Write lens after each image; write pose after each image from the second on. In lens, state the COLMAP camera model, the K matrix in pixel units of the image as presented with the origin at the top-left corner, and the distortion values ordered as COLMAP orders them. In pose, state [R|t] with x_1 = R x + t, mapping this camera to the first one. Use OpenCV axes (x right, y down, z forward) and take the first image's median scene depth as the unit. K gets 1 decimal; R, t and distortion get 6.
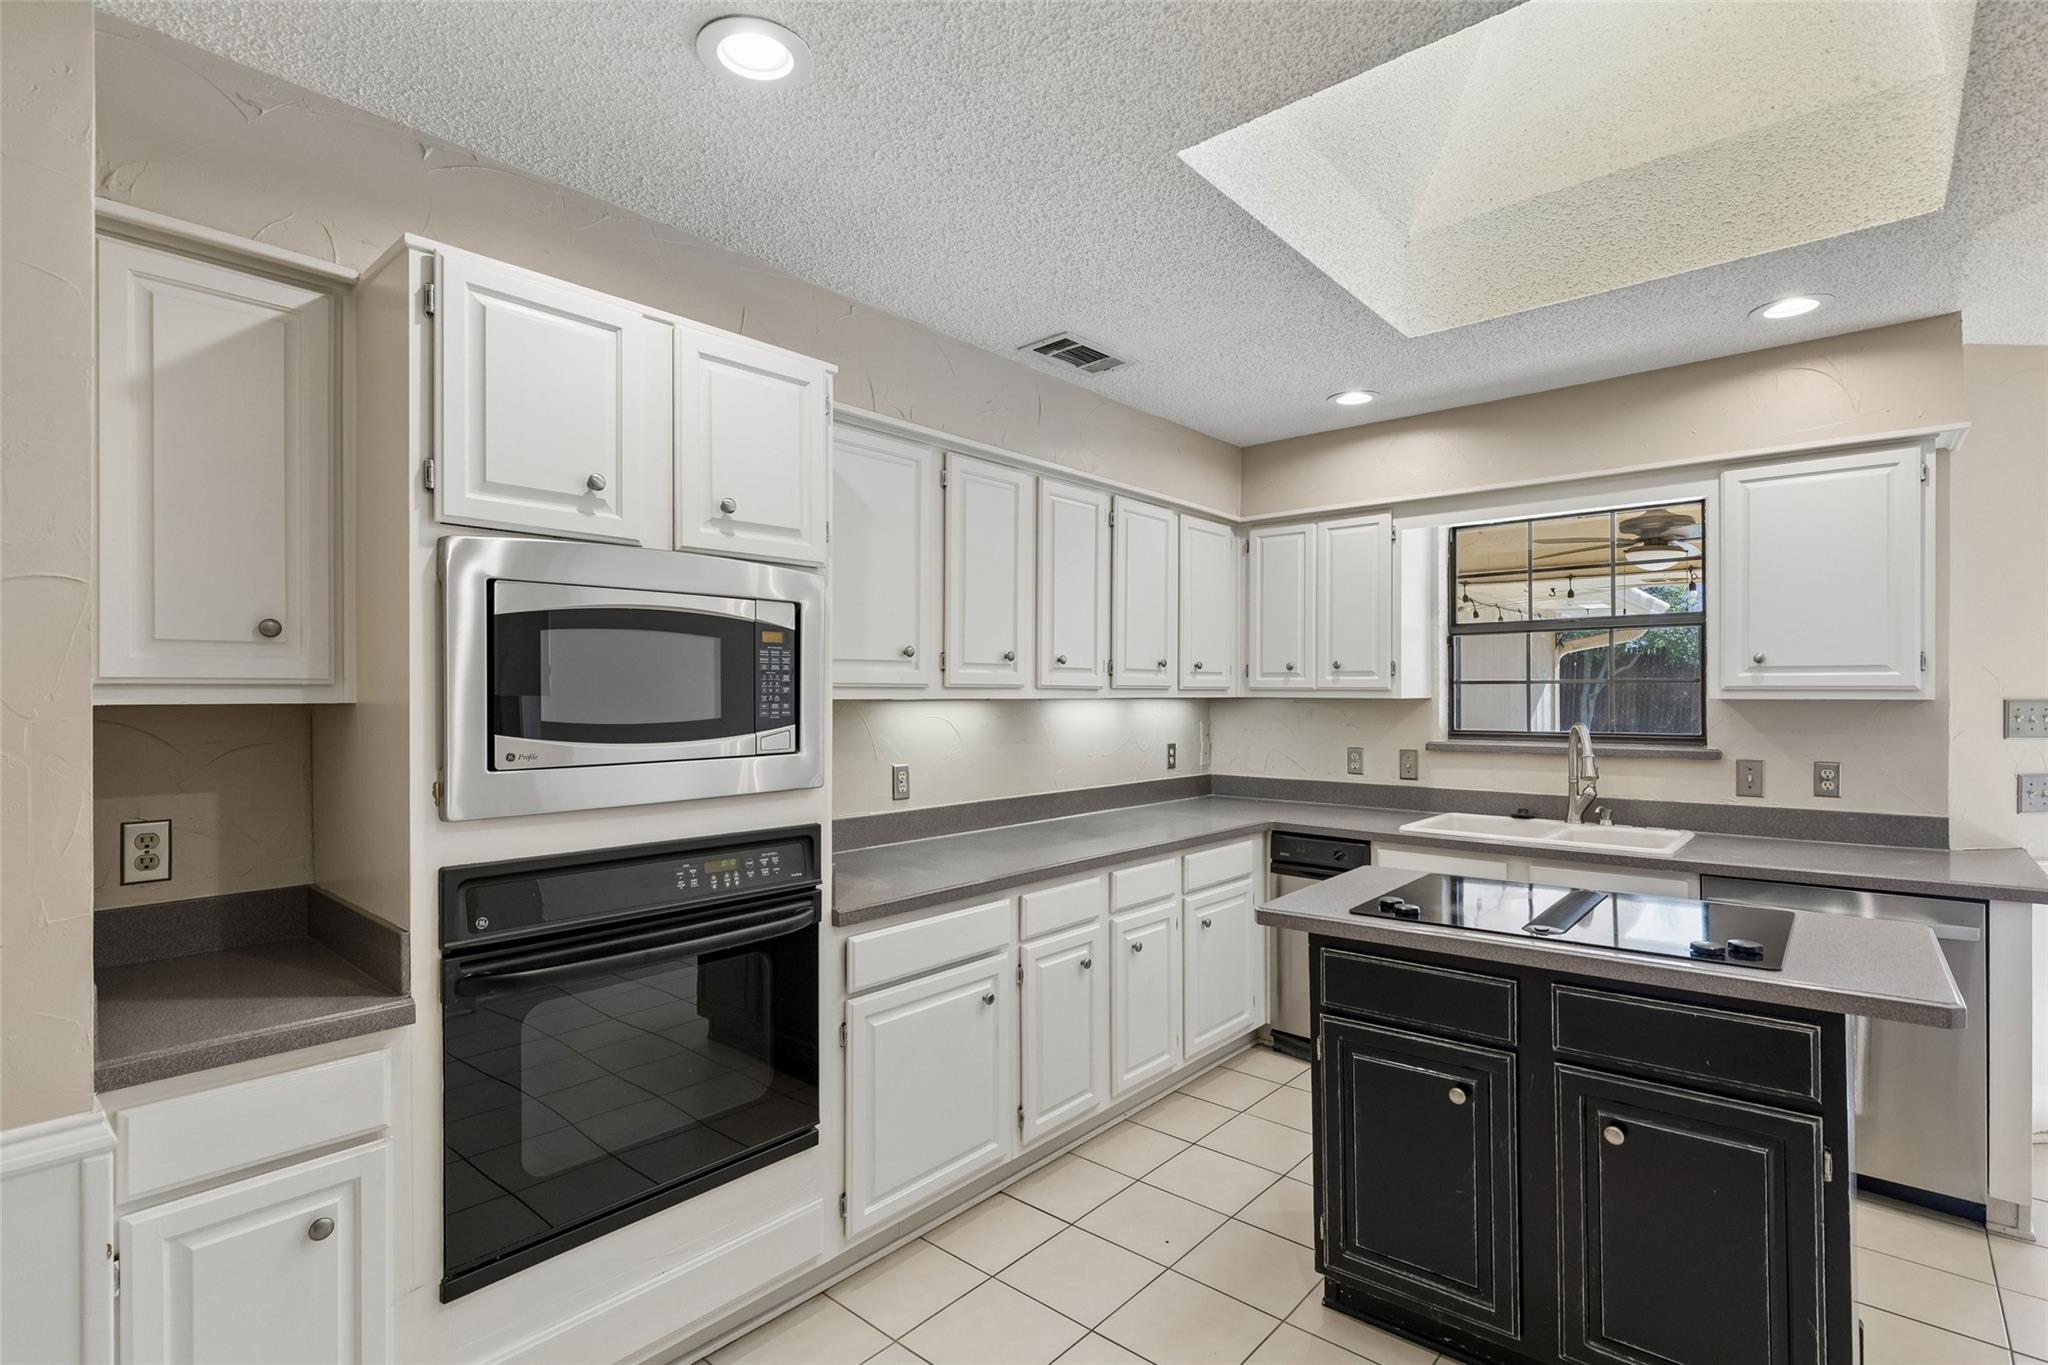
lens RADIAL K [[962.4, 0, 1030.5], [0, 962.4, 692.8], [0, 0, 1]] dist [-0.005084, -0.000499]
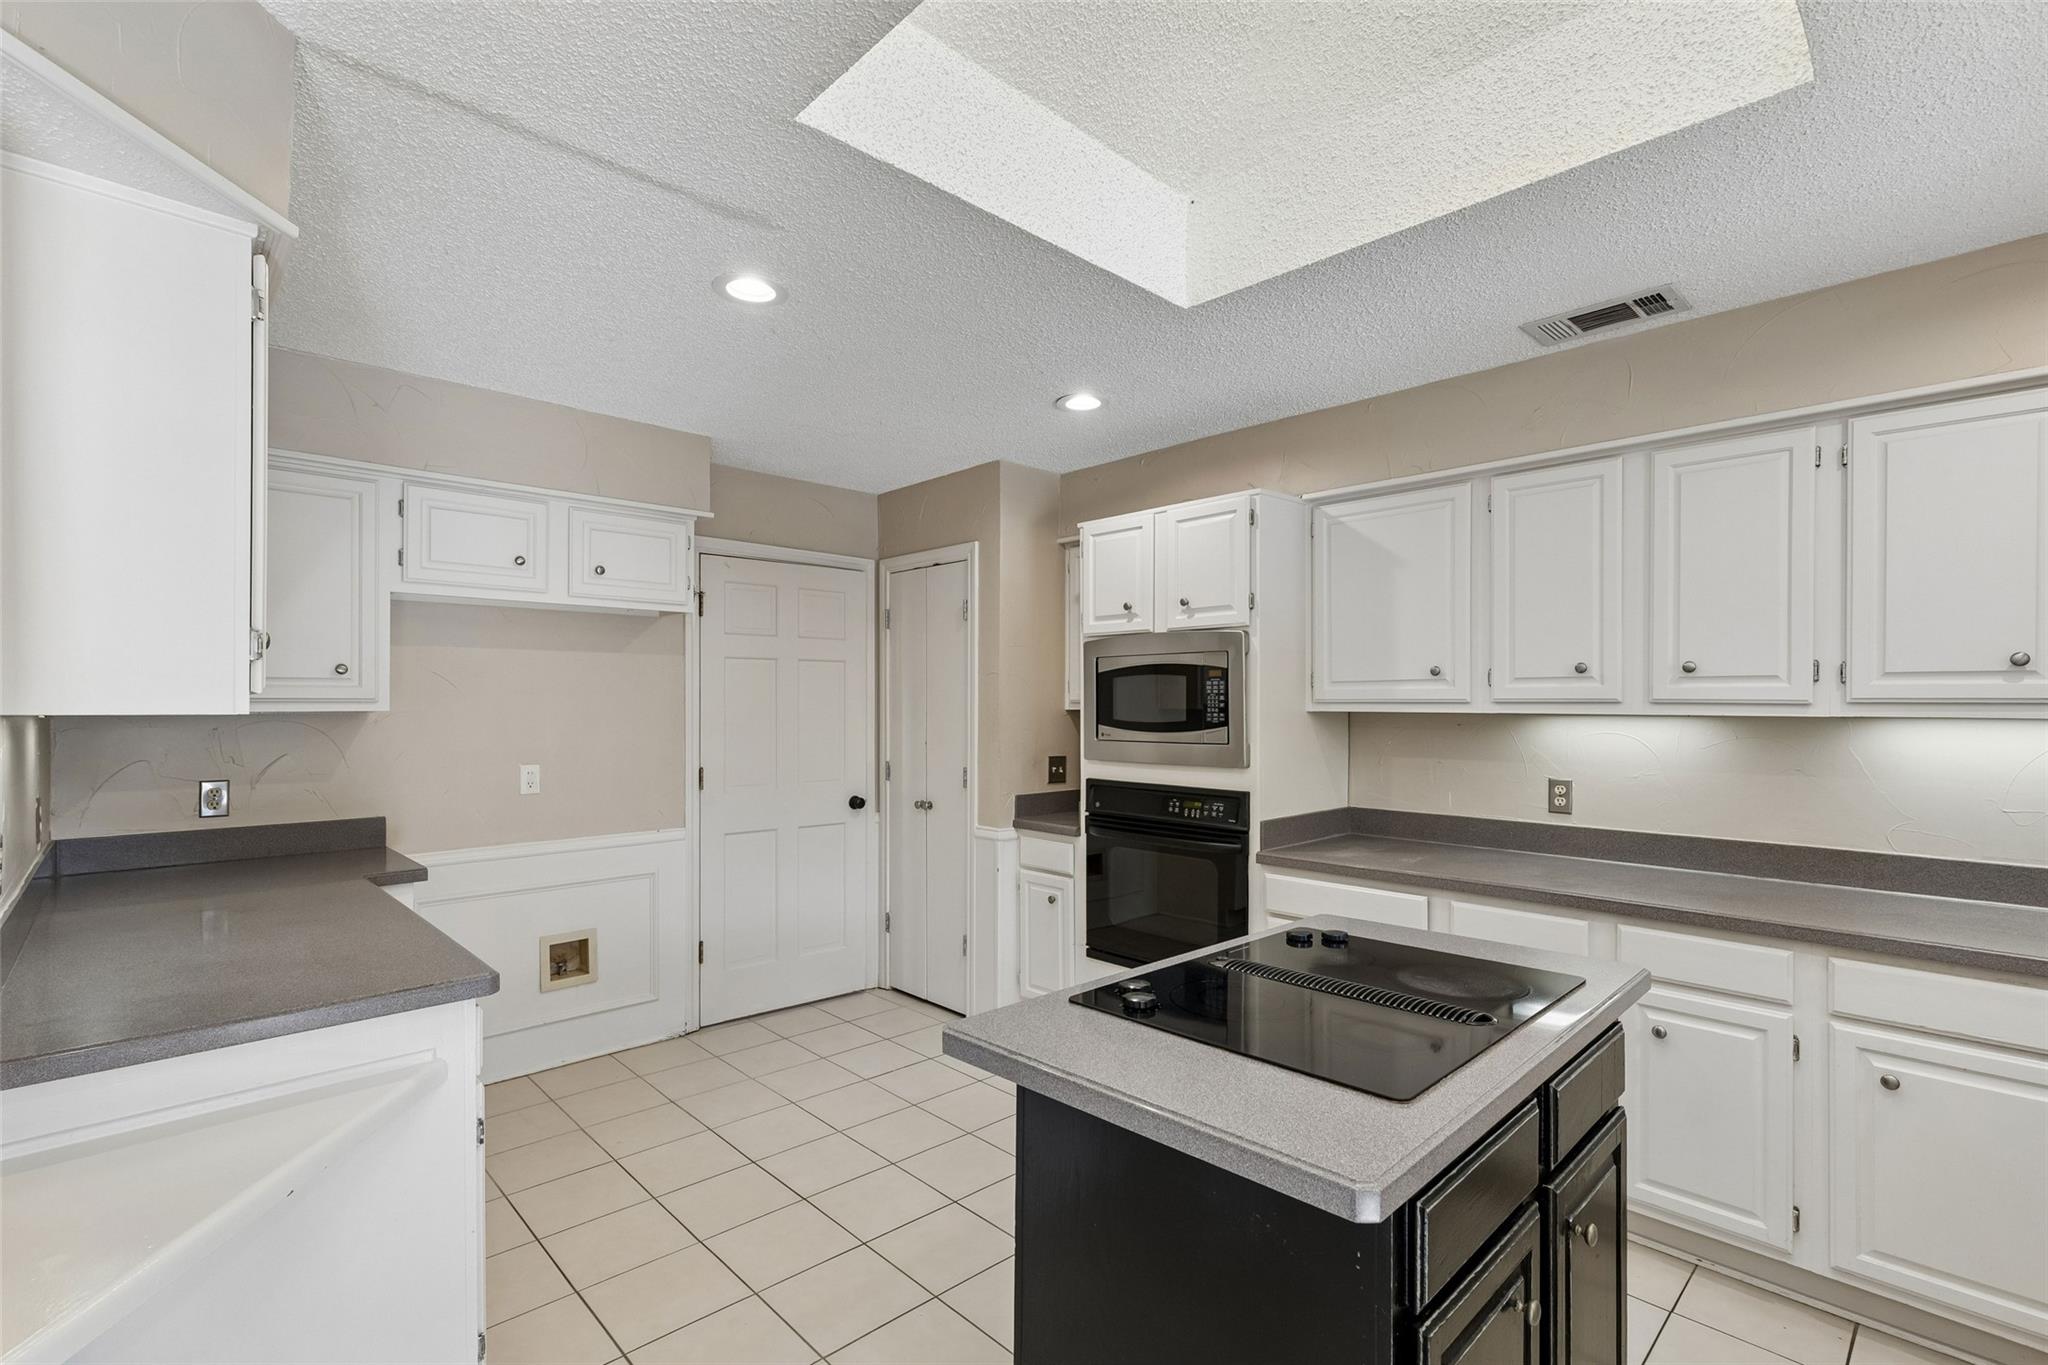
lens RADIAL K [[919.6, 0, 1043.7], [0, 919.6, 697.6], [0, 0, 1]] dist [0.012142, -0.001690]
pose [[-0.076901, -0.004641, -0.997028, 0.851546], [0.000260, 0.999989, -0.004675, -0.005283], [0.997039, -0.000618, -0.076899, 0.526996]]
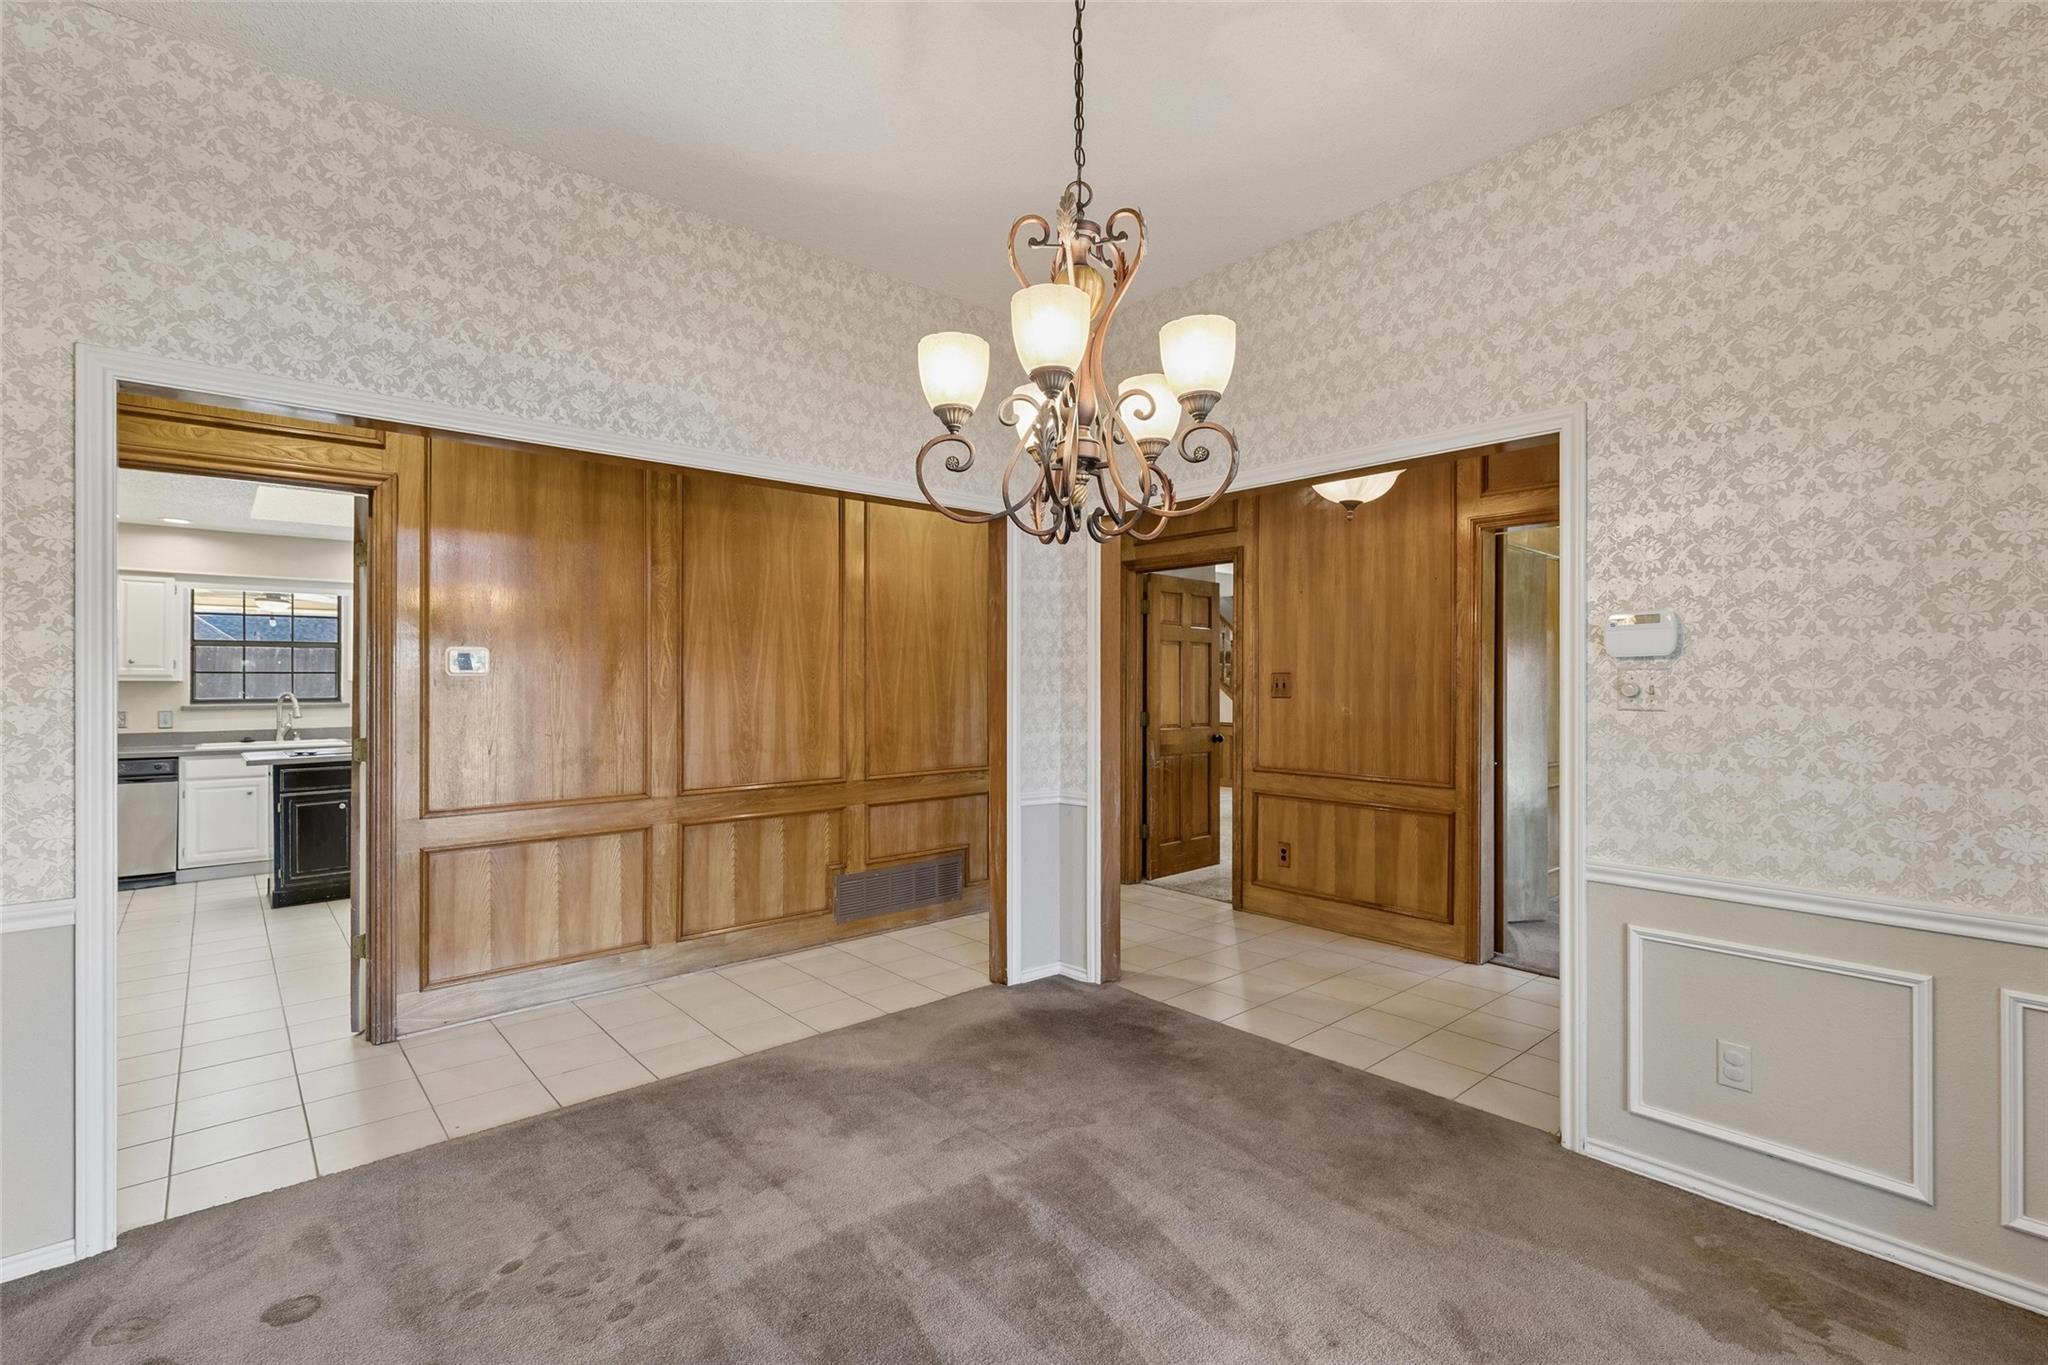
lens RADIAL K [[919.6, 0, 1023.4], [0, 919.6, 681.2], [0, 0, 1]] dist [0.012142, -0.001690]
pose [[0.128981, 0.005153, 0.991634, -1.332320], [-0.002997, 0.999984, -0.004807, 0.011154], [-0.991643, -0.002351, 0.128994, -0.937793]]
